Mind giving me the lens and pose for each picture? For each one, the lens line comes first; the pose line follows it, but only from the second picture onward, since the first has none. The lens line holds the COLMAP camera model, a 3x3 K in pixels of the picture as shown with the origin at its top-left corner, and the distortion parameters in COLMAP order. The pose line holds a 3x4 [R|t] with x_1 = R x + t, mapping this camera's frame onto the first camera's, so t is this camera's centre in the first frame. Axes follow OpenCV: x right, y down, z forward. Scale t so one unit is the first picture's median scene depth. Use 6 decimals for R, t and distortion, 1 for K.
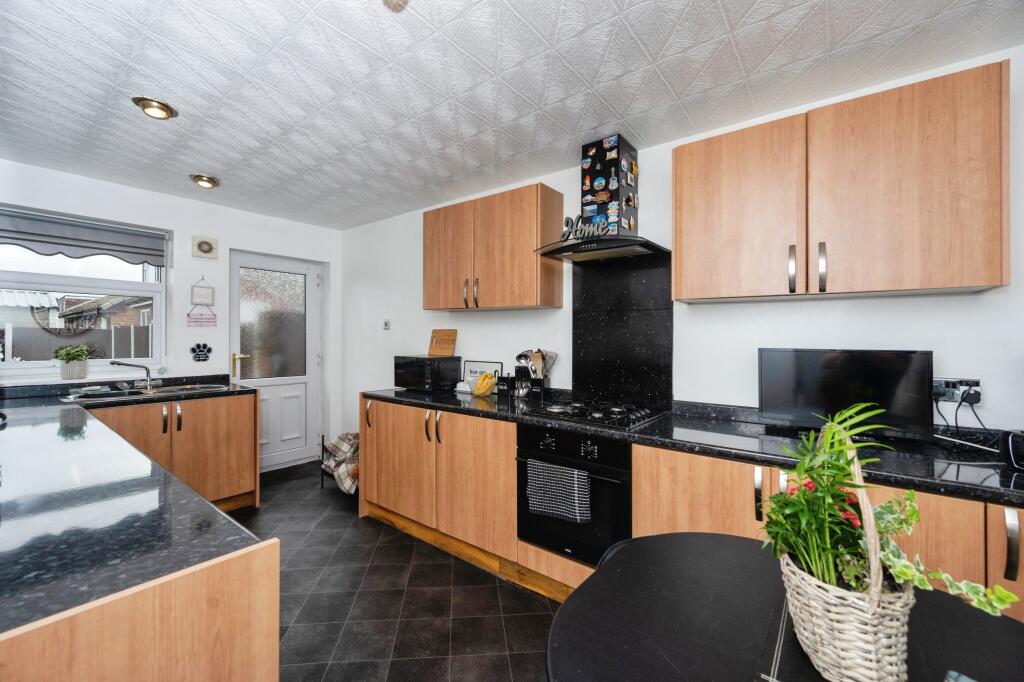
lens RADIAL K [[410.8, 0, 500.1], [0, 410.8, 336.9], [0, 0, 1]] dist [-0.000518, -0.000003]
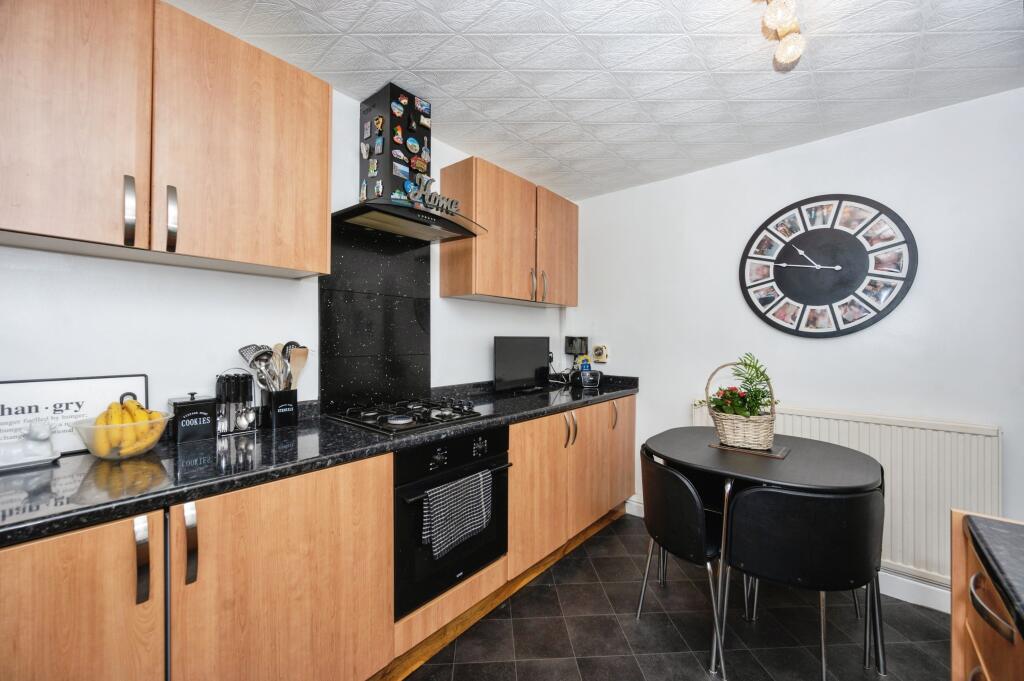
lens RADIAL K [[410.8, 0, 500.1], [0, 410.8, 336.4], [0, 0, 1]] dist [-0.000518, -0.000003]
pose [[0.037823, -0.003993, 0.999276, -0.487718], [-0.009519, 0.999945, 0.004356, 0.014099], [-0.999239, -0.009677, 0.037783, 0.632781]]
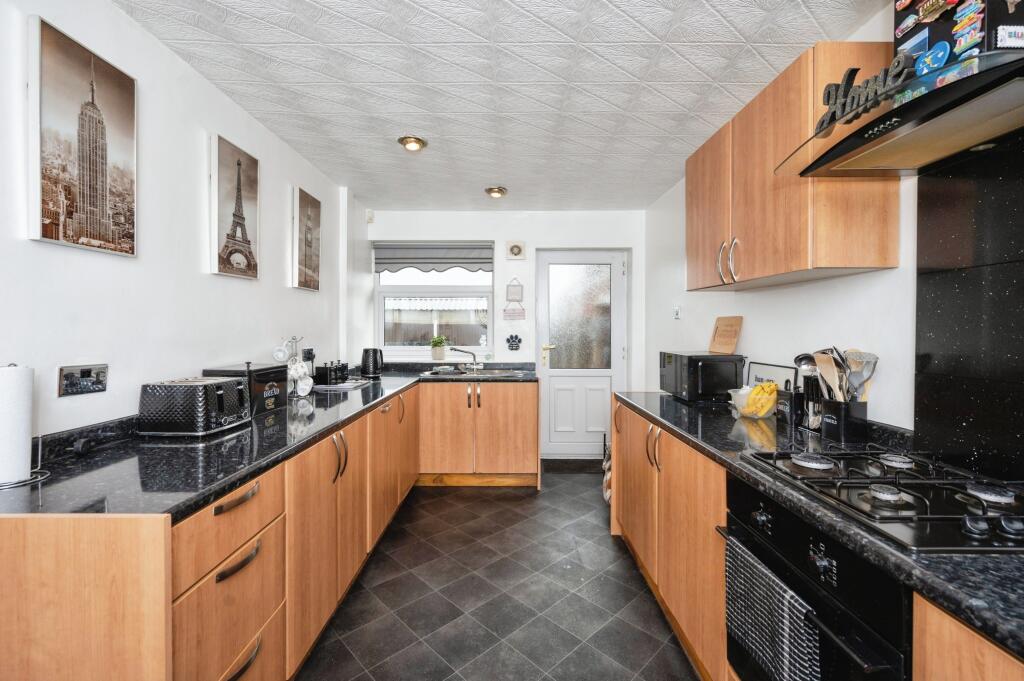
lens RADIAL K [[433.4, 0, 511.0], [0, 433.4, 336.2], [0, 0, 1]] dist [0.000848, 0.000446]
pose [[0.636393, 0.007306, -0.771330, 0.255241], [0.004929, 0.999896, 0.013539, 0.004631], [0.771349, -0.012418, 0.636291, 0.281098]]
